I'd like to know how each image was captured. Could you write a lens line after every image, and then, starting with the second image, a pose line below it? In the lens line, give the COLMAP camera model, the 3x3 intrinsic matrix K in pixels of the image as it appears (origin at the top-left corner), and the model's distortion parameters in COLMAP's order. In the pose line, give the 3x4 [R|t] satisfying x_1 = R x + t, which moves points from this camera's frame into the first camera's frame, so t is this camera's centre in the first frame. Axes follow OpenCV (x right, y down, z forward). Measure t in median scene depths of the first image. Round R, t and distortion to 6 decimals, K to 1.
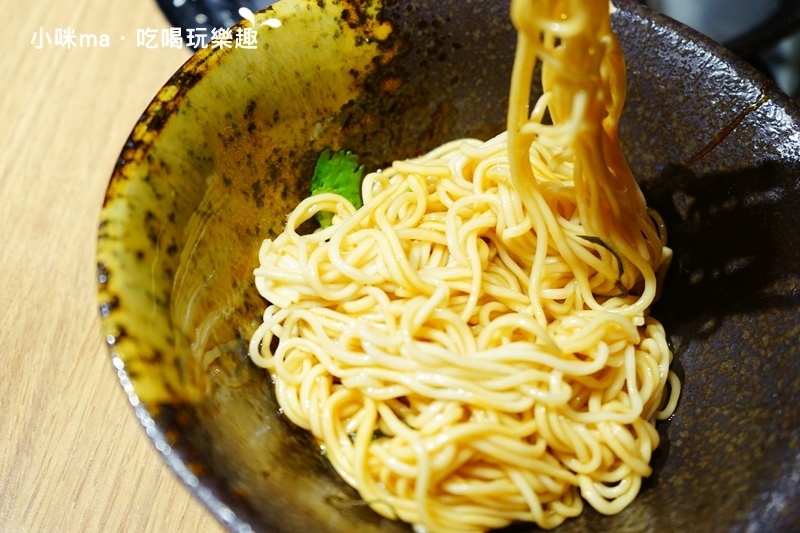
lens RADIAL K [[1036.3, 0, 400.0], [0, 1036.3, 266.6], [0, 0, 1]] dist [0.012214, 0.000000]
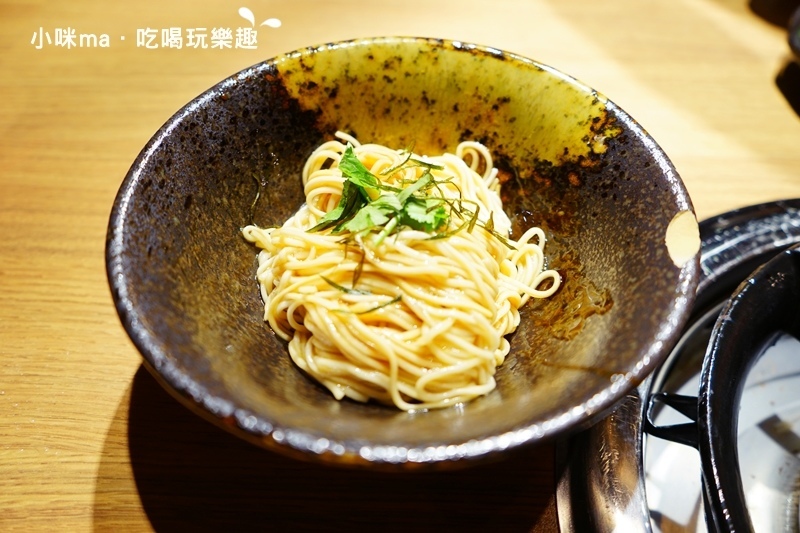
lens RADIAL K [[646.4, 0, 400.1], [0, 646.4, 266.4], [0, 0, 1]] dist [0.005222, 0.000204]
pose [[0.065530, 0.715330, -0.695707, 0.670293], [-0.826364, 0.429698, 0.363981, -0.255618], [0.559311, 0.551055, 0.619282, 0.422874]]
